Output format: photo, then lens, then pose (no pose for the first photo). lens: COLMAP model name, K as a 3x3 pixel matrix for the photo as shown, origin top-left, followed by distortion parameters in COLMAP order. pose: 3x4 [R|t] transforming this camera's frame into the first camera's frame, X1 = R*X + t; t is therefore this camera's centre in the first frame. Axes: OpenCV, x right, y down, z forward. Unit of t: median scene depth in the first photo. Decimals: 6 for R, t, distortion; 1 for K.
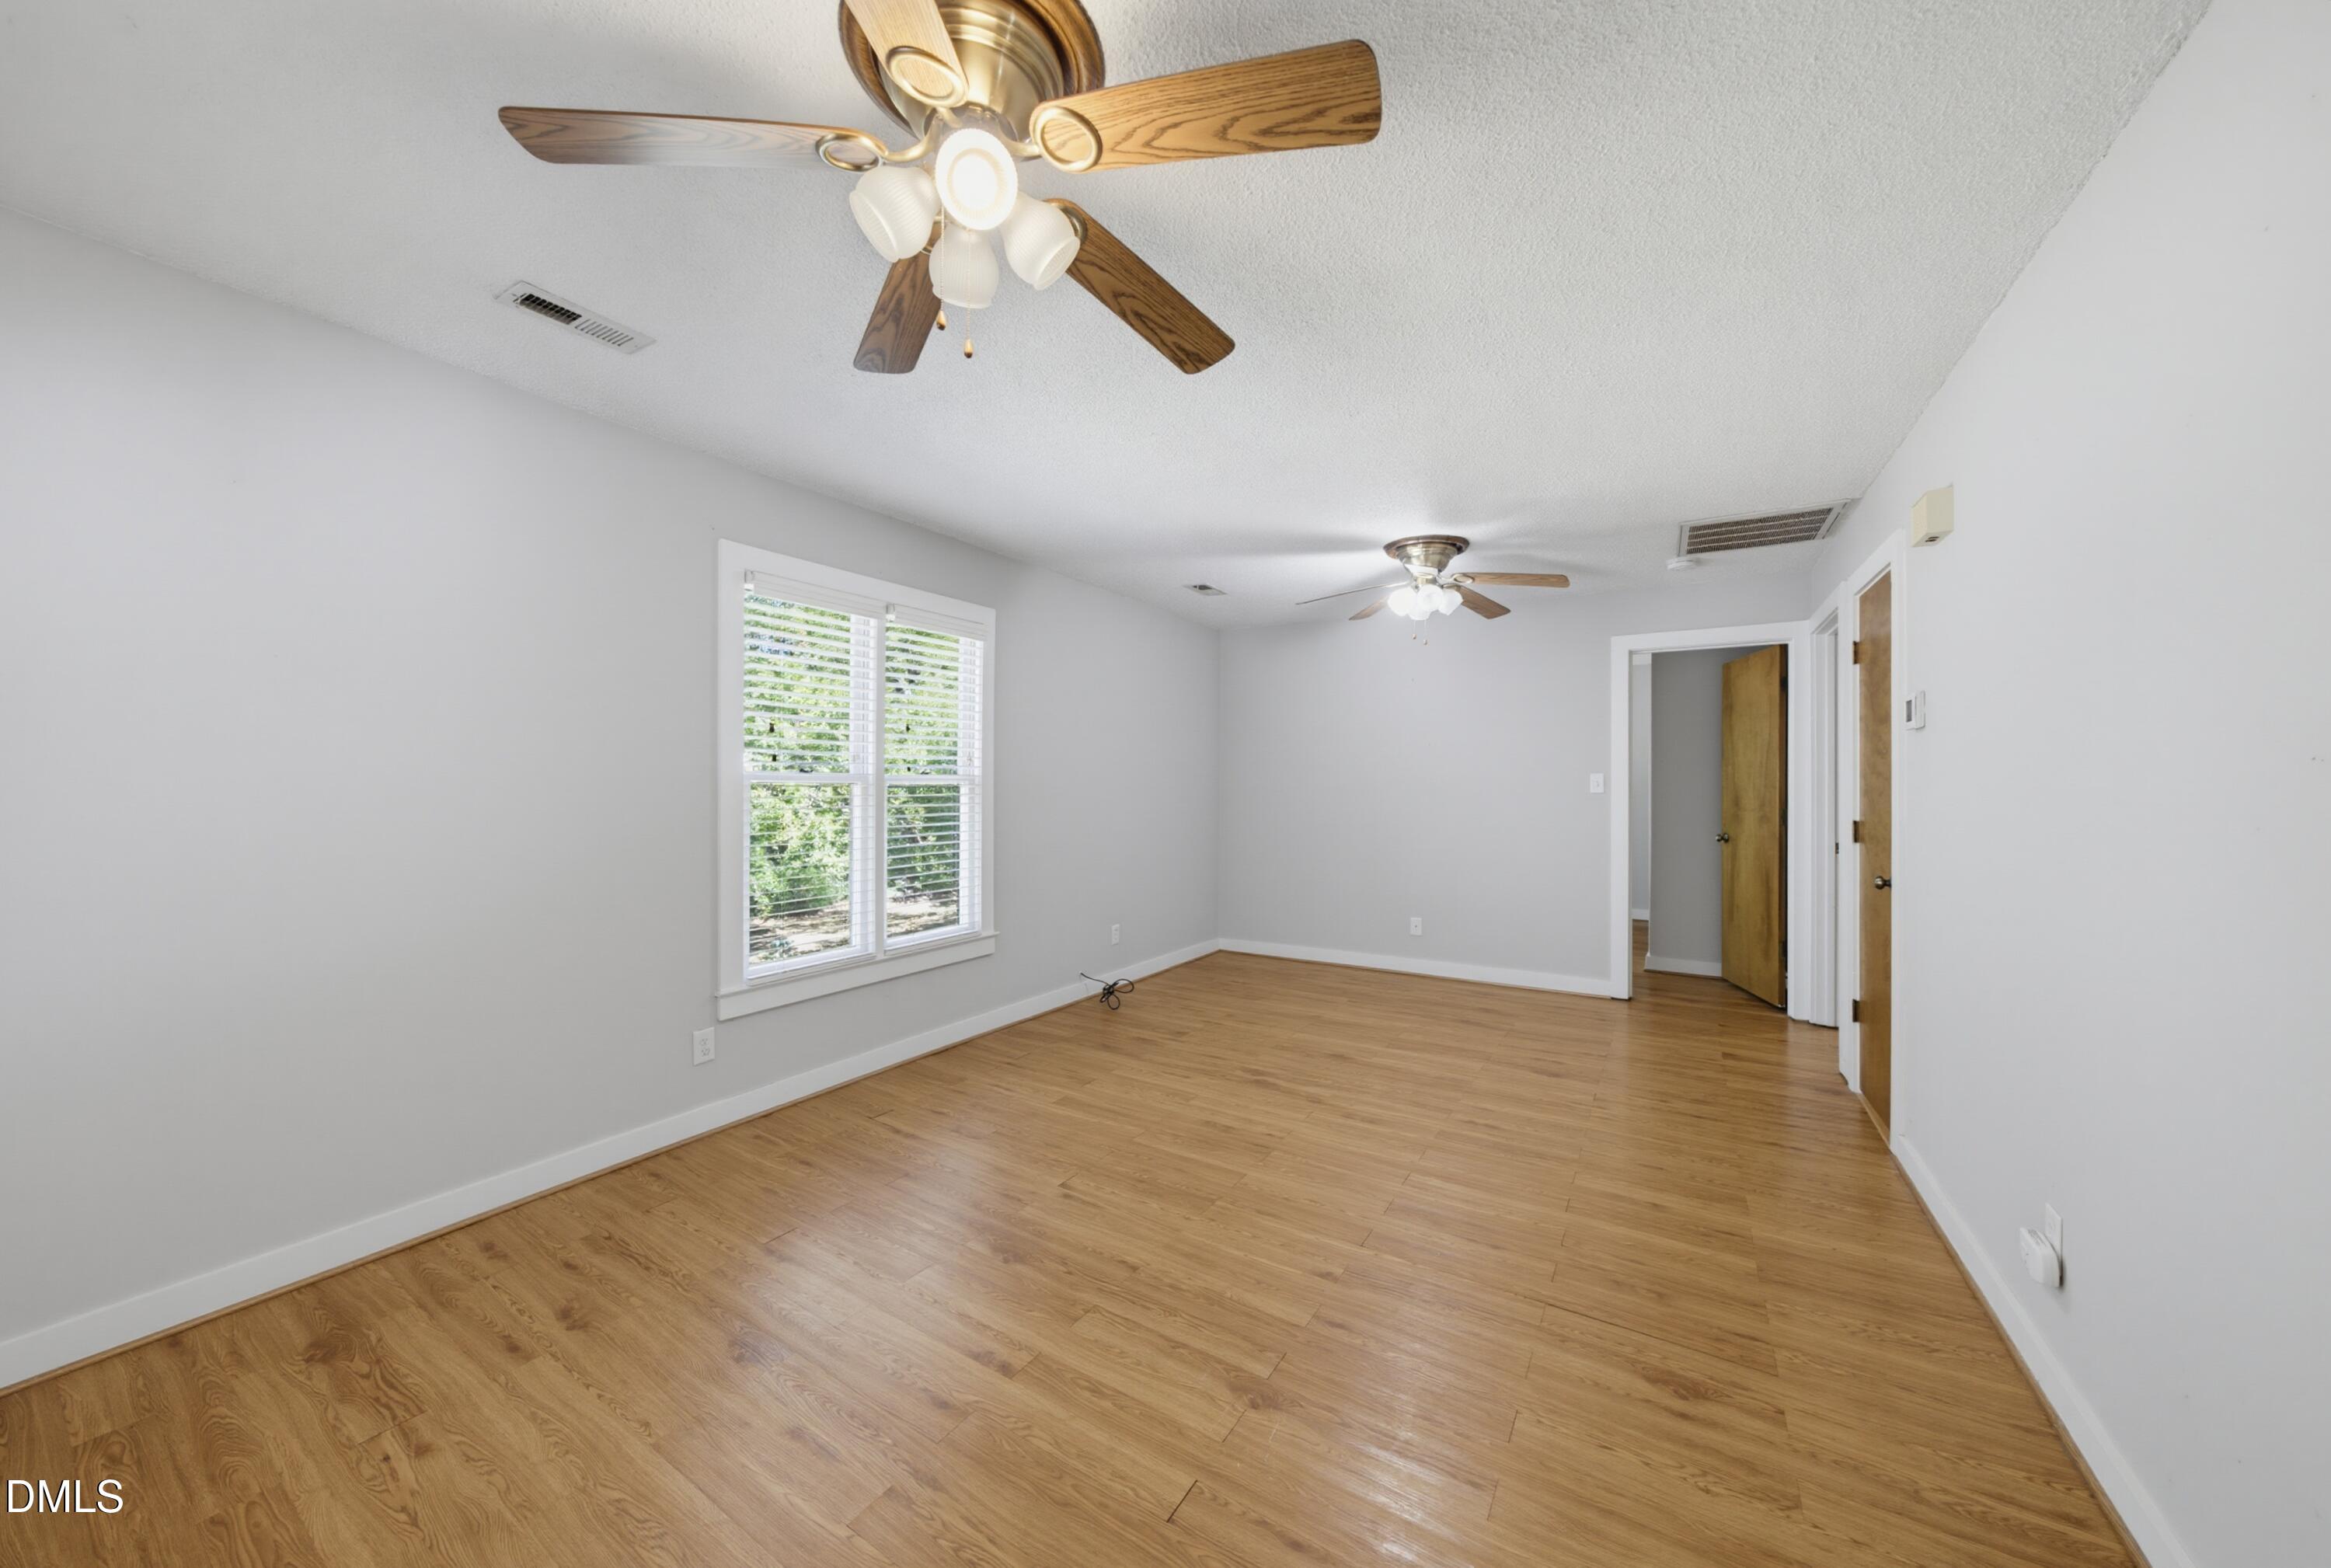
lens RADIAL K [[808.1, 0, 1152.7], [0, 808.1, 785.8], [0, 0, 1]] dist [-0.006916, 0.001919]
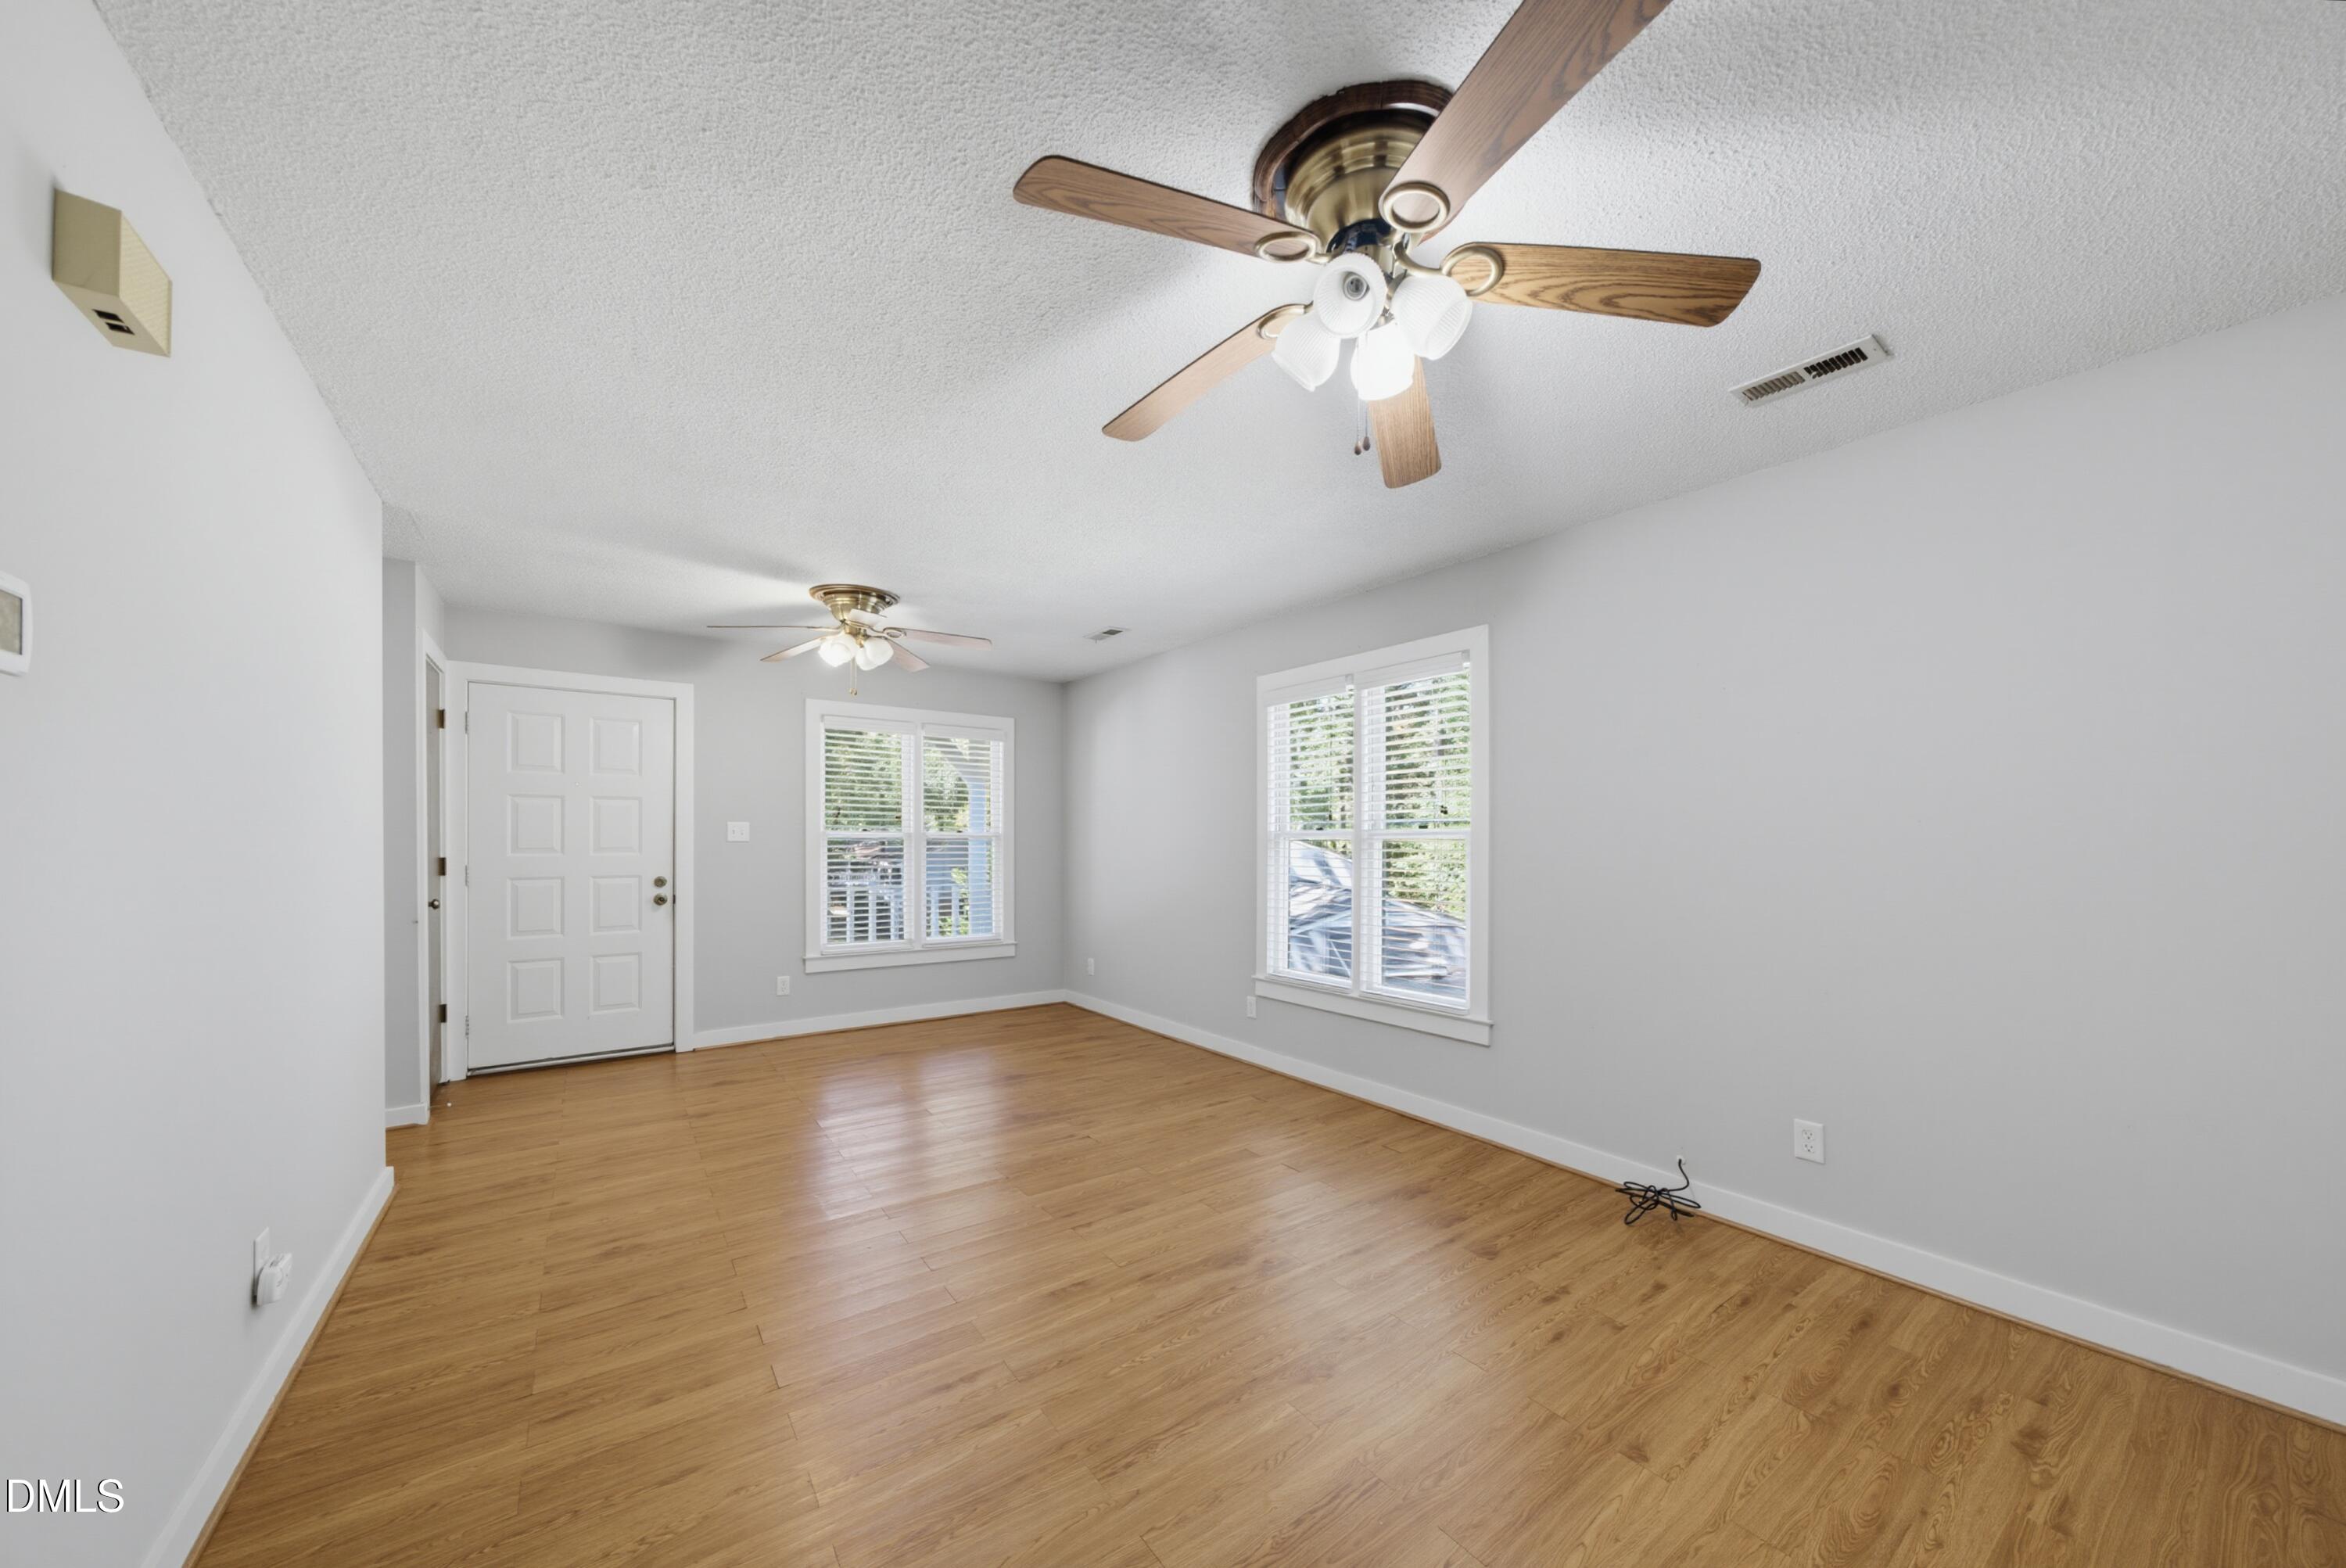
lens RADIAL K [[813.3, 0, 1189.0], [0, 813.3, 839.6], [0, 0, 1]] dist [-0.006916, 0.001919]
pose [[-0.359652, -0.009338, -0.933040, 0.764867], [0.000925, 0.999946, -0.010364, 0.009634], [0.933086, -0.004591, -0.359624, 1.149993]]
